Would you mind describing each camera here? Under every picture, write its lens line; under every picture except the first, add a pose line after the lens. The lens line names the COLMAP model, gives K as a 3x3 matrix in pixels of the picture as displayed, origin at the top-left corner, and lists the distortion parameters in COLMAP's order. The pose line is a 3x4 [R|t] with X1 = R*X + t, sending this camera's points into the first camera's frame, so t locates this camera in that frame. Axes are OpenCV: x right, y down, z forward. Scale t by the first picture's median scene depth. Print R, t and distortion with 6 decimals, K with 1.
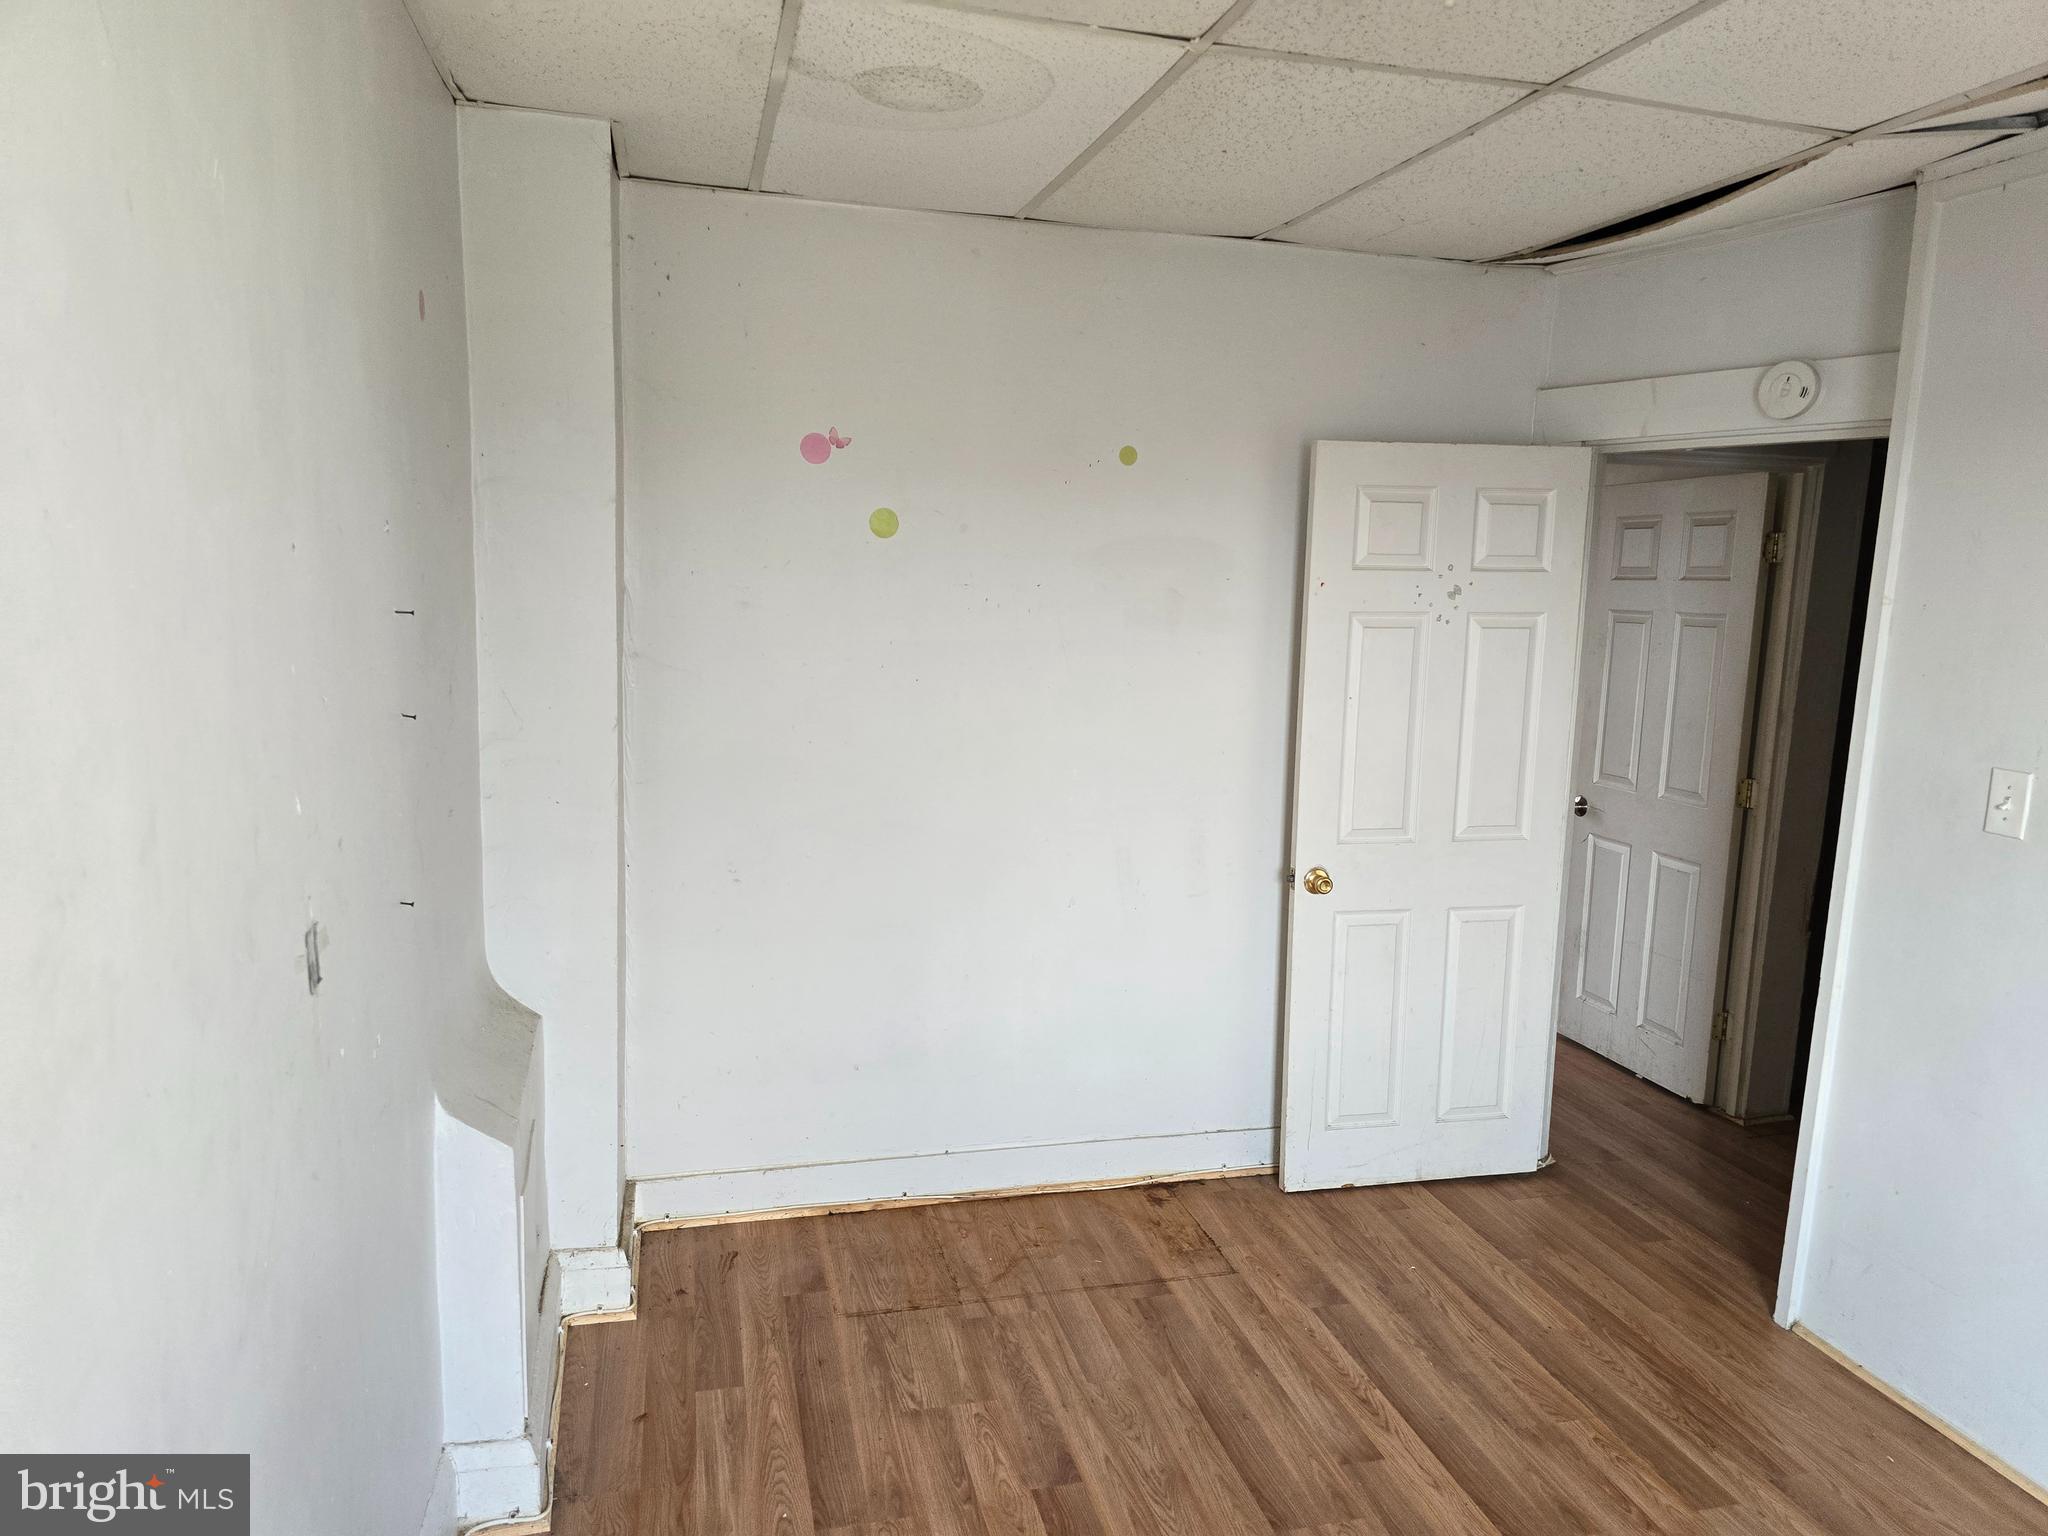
lens RADIAL K [[1391.1, 0, 1024.9], [0, 1391.1, 780.2], [0, 0, 1]] dist [0.033342, -0.035441]
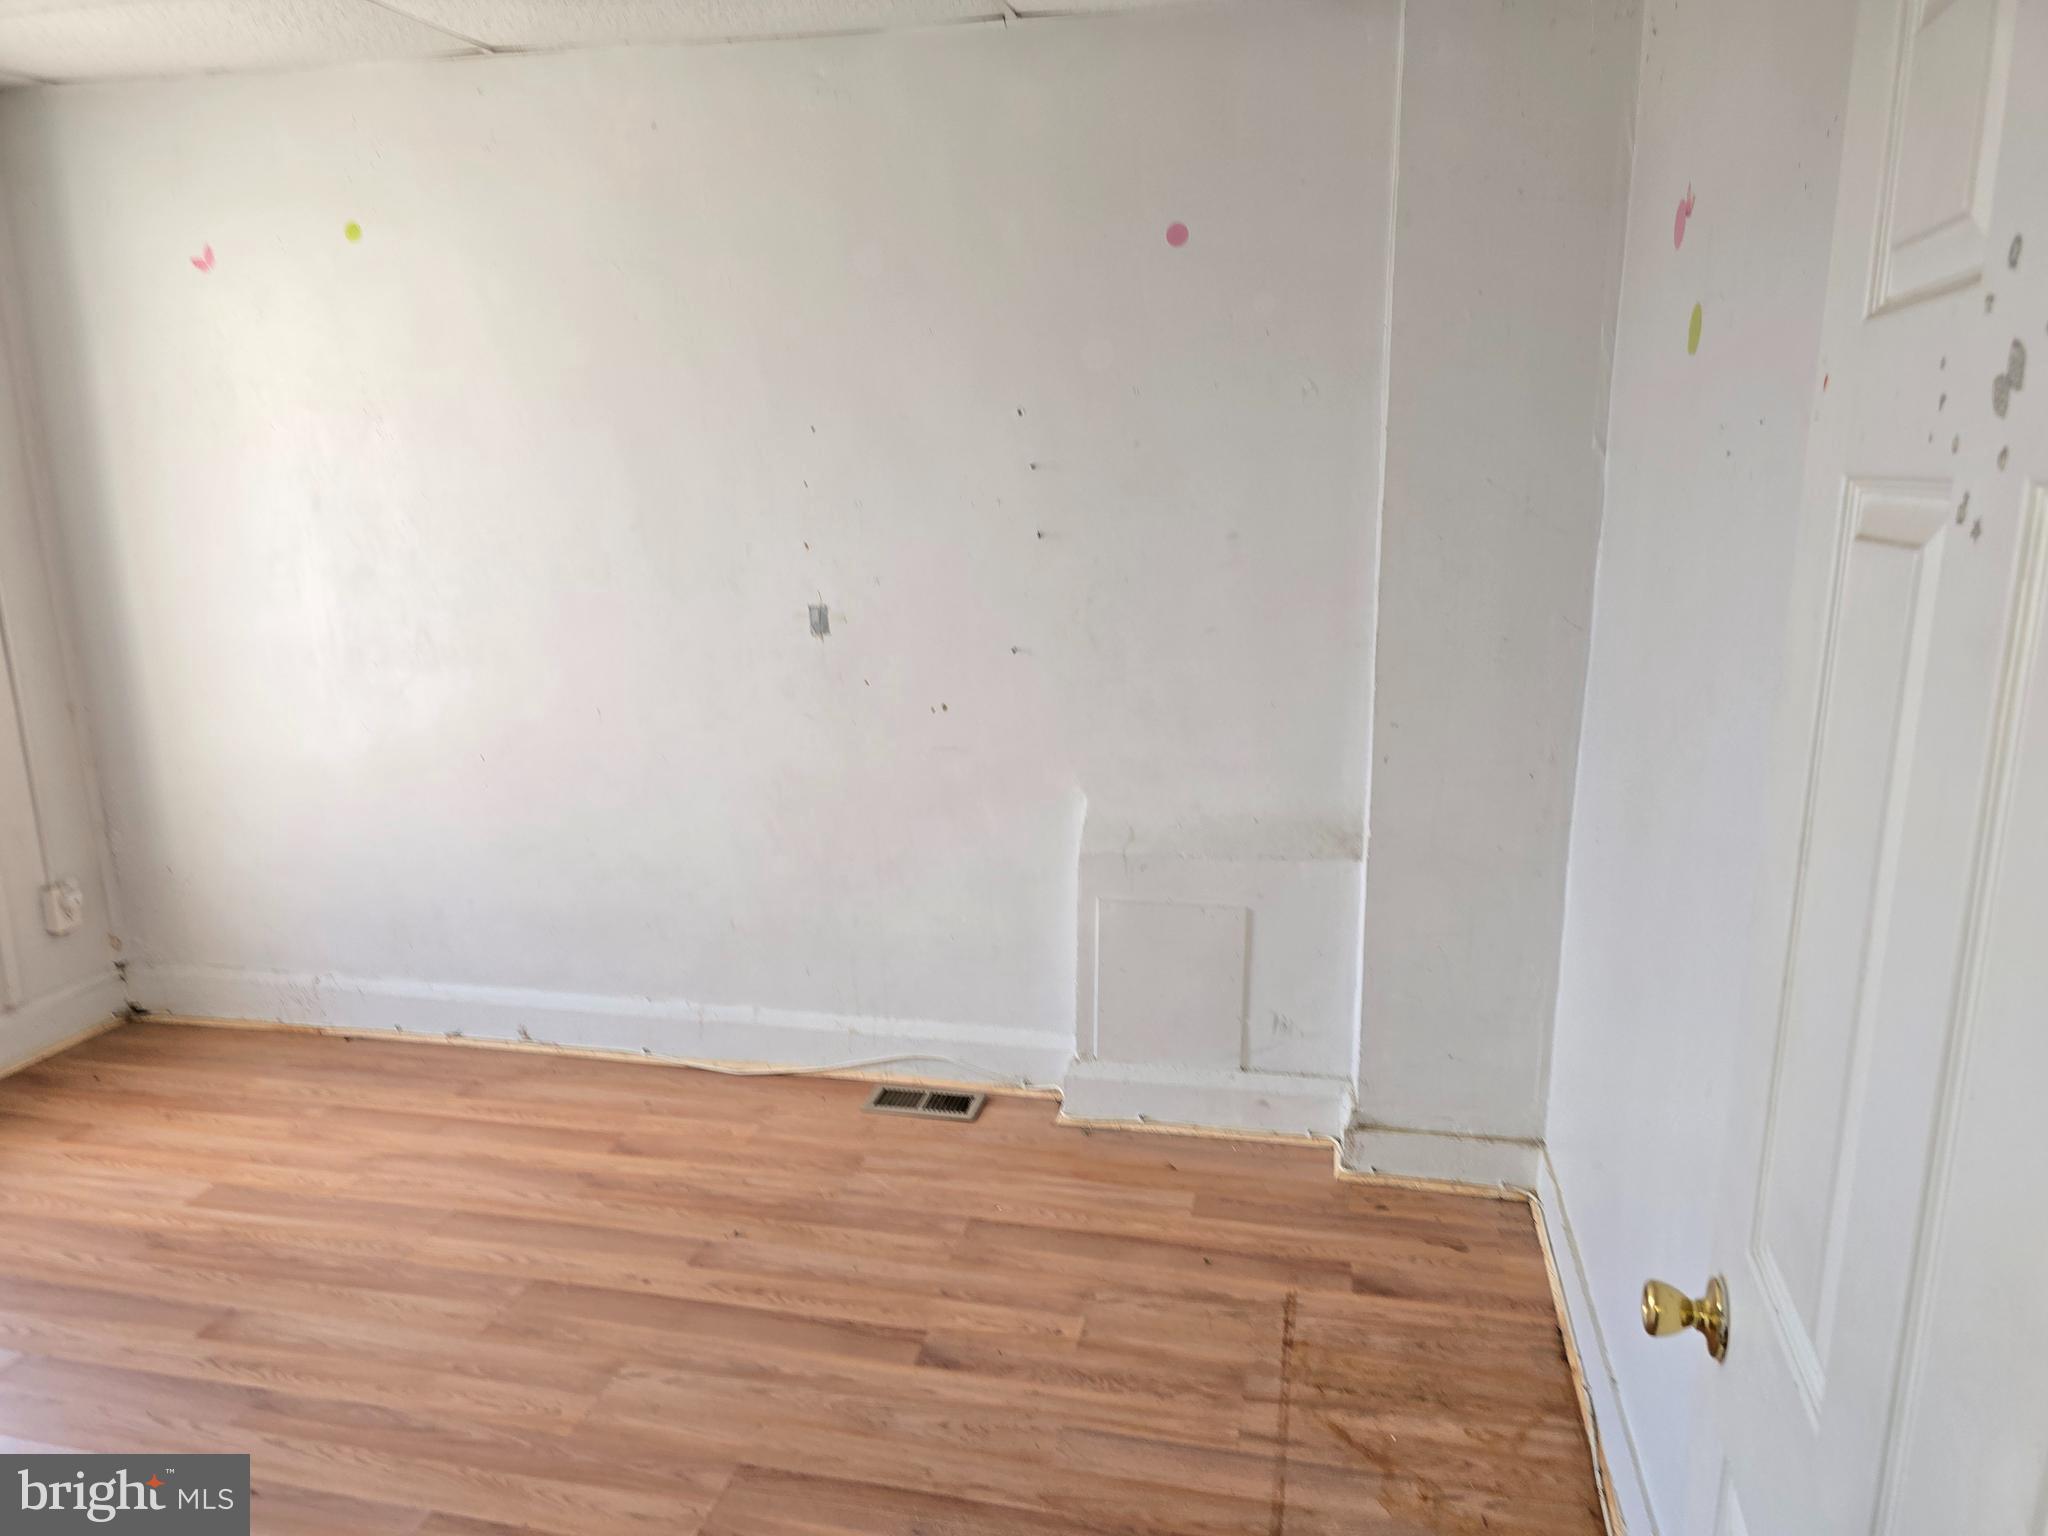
lens RADIAL K [[1391.1, 0, 1070.2], [0, 1391.1, 757.7], [0, 0, 1]] dist [0.033342, -0.035441]
pose [[-0.446390, 0.170546, -0.878436, 0.785916], [-0.134198, 0.957809, 0.254151, -0.173690], [0.884719, 0.231334, -0.404670, 1.399916]]
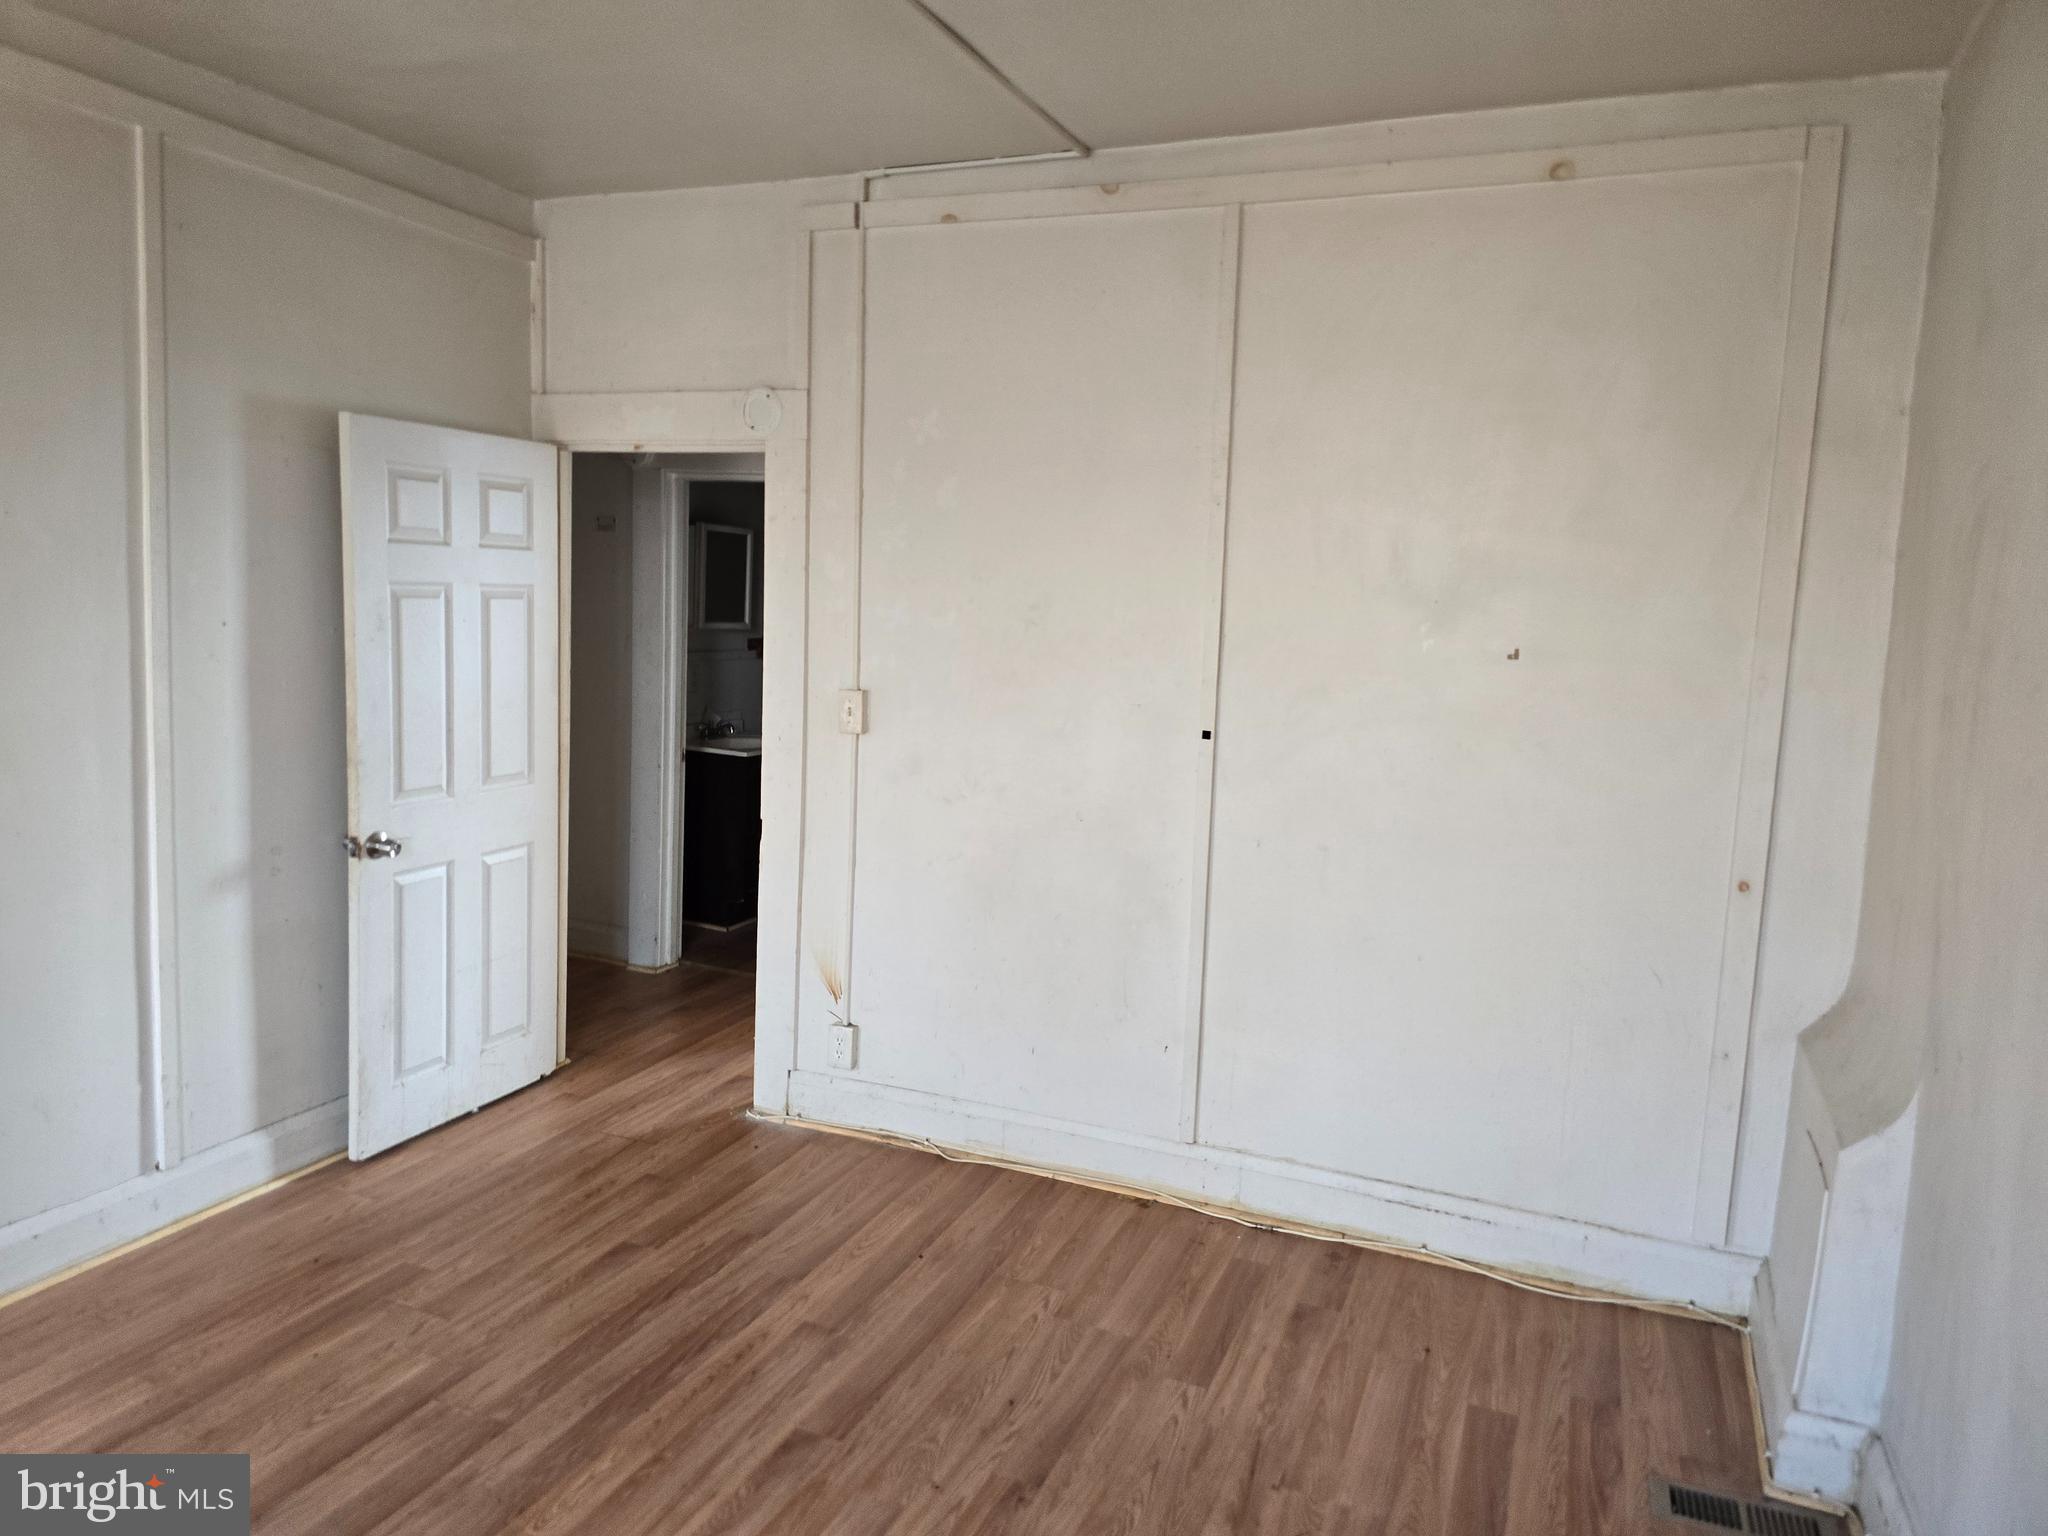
lens RADIAL K [[1391.1, 0, 1001.9], [0, 1391.1, 752.8], [0, 0, 1]] dist [0.033342, -0.035441]
pose [[-0.795176, -0.130698, 0.592126, -0.279884], [0.026533, 0.968061, 0.249307, -0.187220], [-0.605798, 0.213954, -0.766311, 1.109564]]
